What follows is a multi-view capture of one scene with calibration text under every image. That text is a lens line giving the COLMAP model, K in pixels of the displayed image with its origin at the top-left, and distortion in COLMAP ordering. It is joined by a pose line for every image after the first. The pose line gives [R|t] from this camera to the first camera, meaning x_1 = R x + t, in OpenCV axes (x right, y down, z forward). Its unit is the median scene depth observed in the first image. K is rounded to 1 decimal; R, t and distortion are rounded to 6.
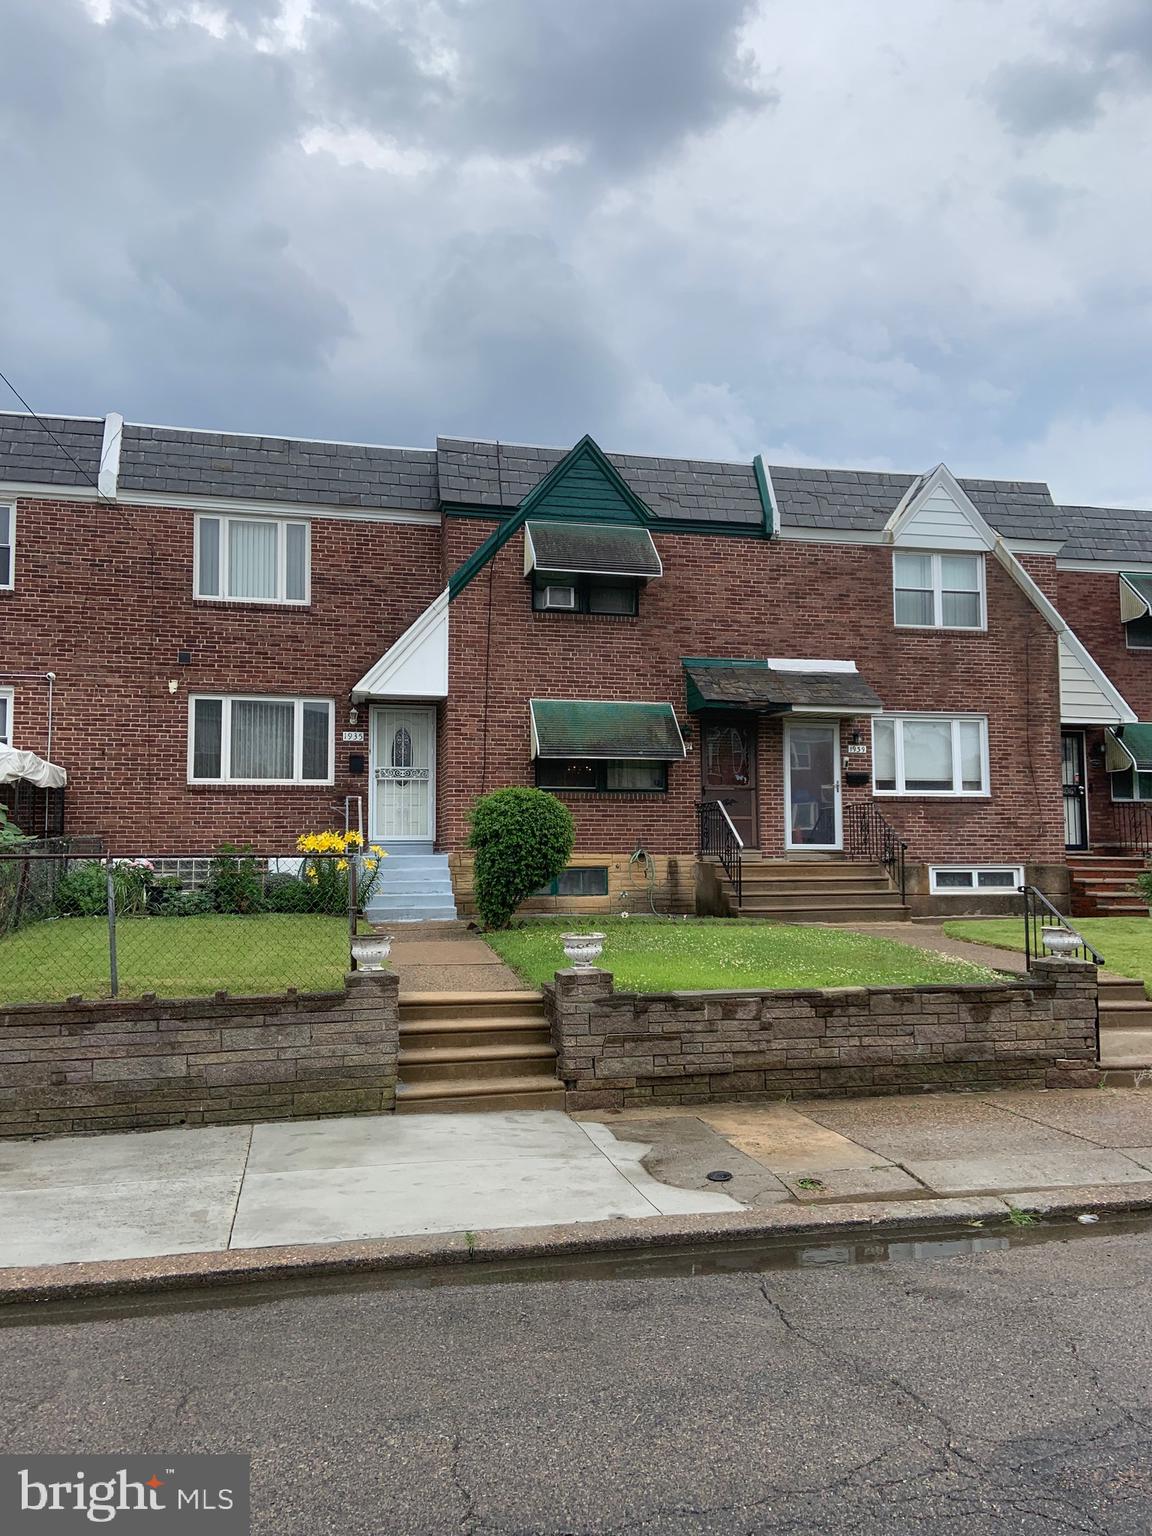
lens RADIAL K [[1180.1, 0, 576.0], [0, 1180.1, 768.0], [0, 0, 1]] dist [0.088264, -0.004259]
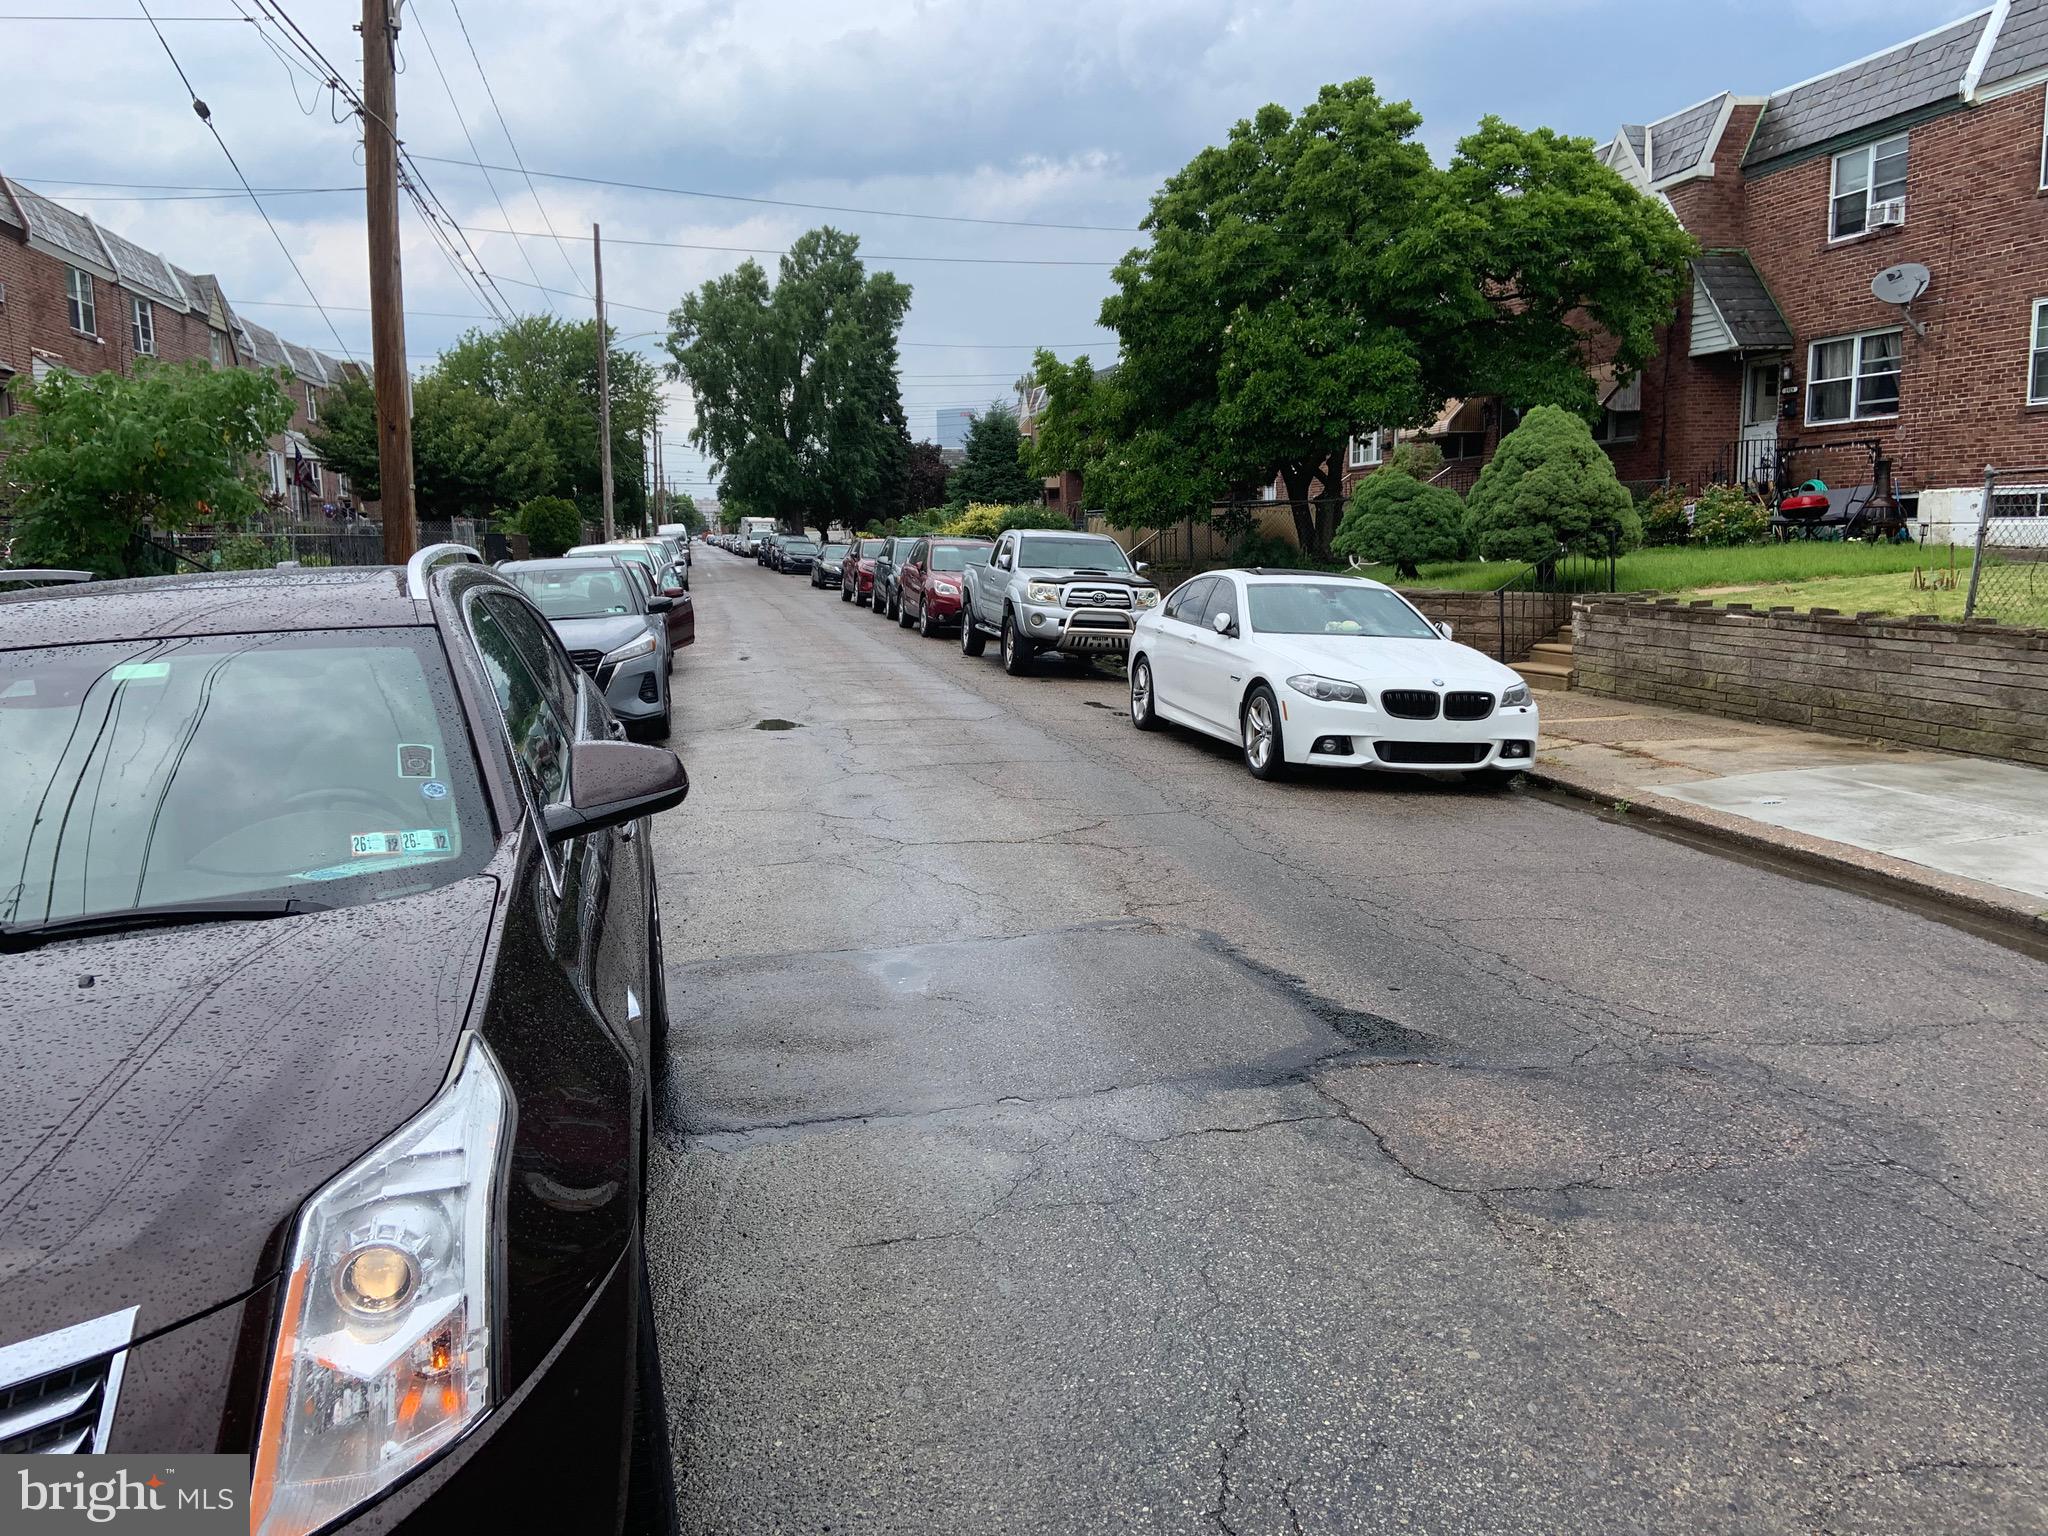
lens RADIAL K [[1560.3, 0, 1031.6], [0, 1560.3, 773.6], [0, 0, 1]] dist [0.117892, -0.135297]
pose [[-0.008471, 0.164487, -0.986343, 0.904707], [0.101245, 0.981450, 0.162802, 0.014246], [0.994825, -0.098483, -0.024968, 0.233365]]
